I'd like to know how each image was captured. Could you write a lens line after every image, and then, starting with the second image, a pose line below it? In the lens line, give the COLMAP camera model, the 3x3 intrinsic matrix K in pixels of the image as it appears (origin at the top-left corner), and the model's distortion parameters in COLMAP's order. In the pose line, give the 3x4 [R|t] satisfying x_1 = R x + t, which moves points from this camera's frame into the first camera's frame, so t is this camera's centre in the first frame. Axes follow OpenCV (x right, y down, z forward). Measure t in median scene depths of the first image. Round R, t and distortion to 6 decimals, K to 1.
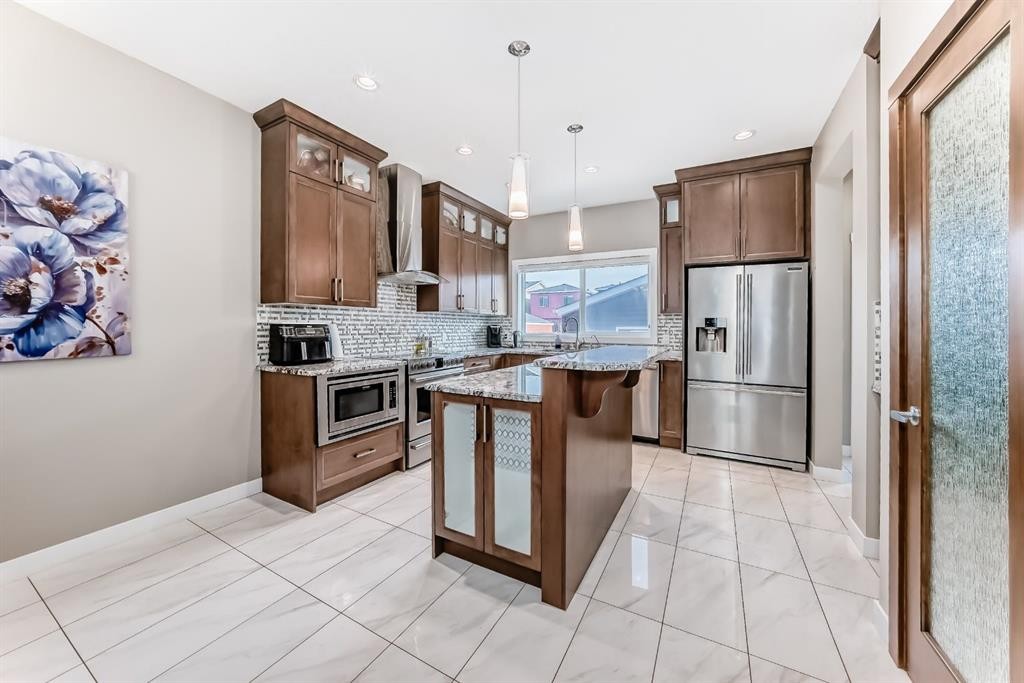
lens RADIAL K [[368.3, 0, 511.8], [0, 368.3, 331.6], [0, 0, 1]] dist [-0.006457, 0.000422]
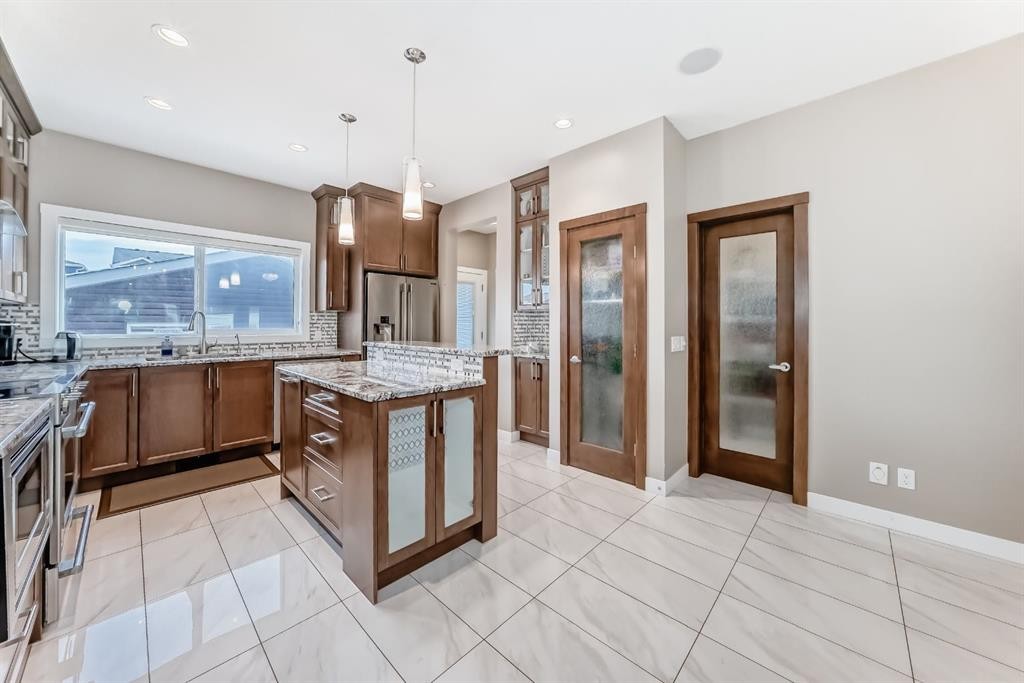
lens RADIAL K [[368.3, 0, 519.3], [0, 368.3, 321.6], [0, 0, 1]] dist [-0.006457, 0.000422]
pose [[0.249644, -0.000080, 0.968338, -0.505488], [0.012917, 0.999911, -0.003248, -0.008368], [-0.968252, 0.013319, 0.249623, 0.252534]]
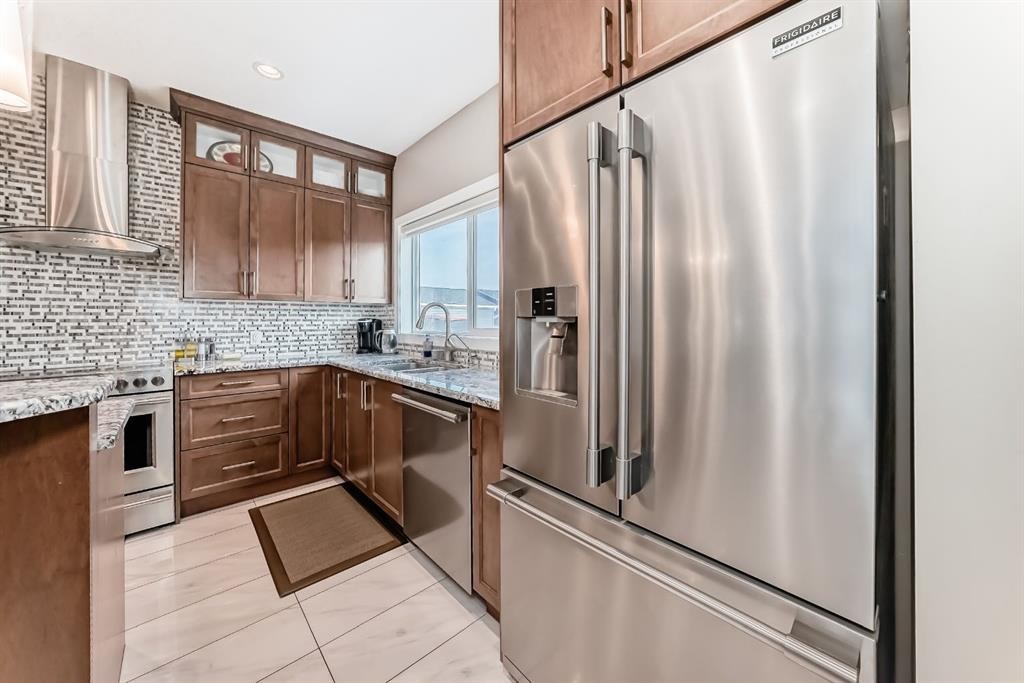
lens RADIAL K [[368.3, 0, 507.7], [0, 368.3, 319.7], [0, 0, 1]] dist [-0.006457, 0.000422]
pose [[0.944718, -0.012484, -0.327646, 0.590501], [0.006307, 0.999782, -0.019910, -0.002034], [0.327823, 0.016743, 0.944591, 0.651971]]
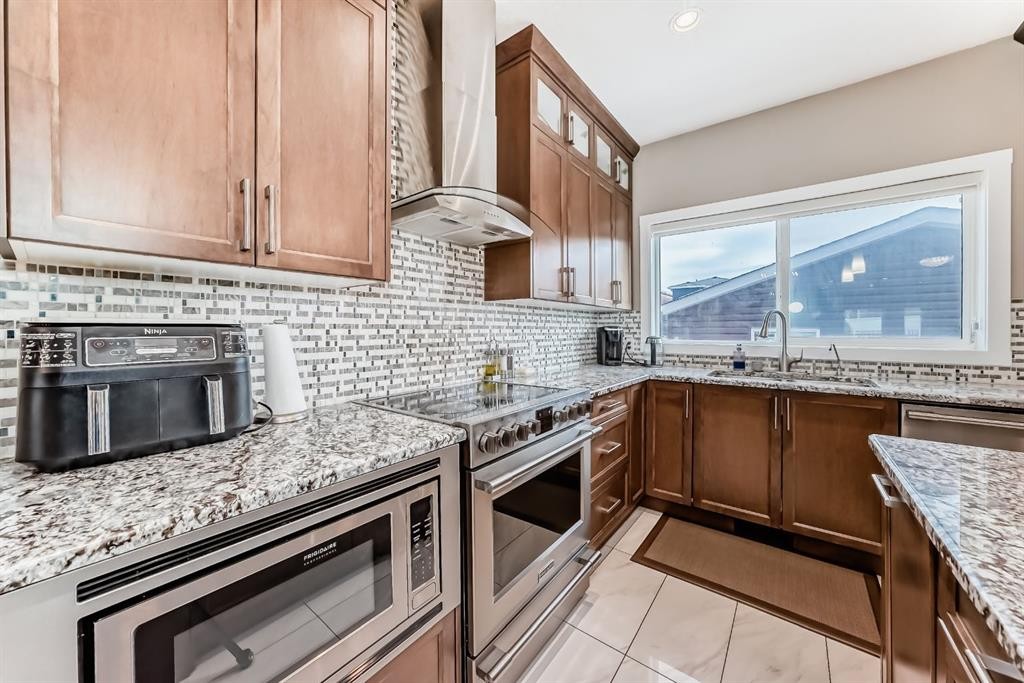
lens RADIAL K [[368.3, 0, 516.1], [0, 368.3, 331.5], [0, 0, 1]] dist [-0.006457, 0.000422]
pose [[0.989072, -0.005630, -0.147323, -0.158882], [0.004409, 0.999953, -0.008612, -0.007370], [0.147364, 0.007868, 0.989051, 0.566611]]
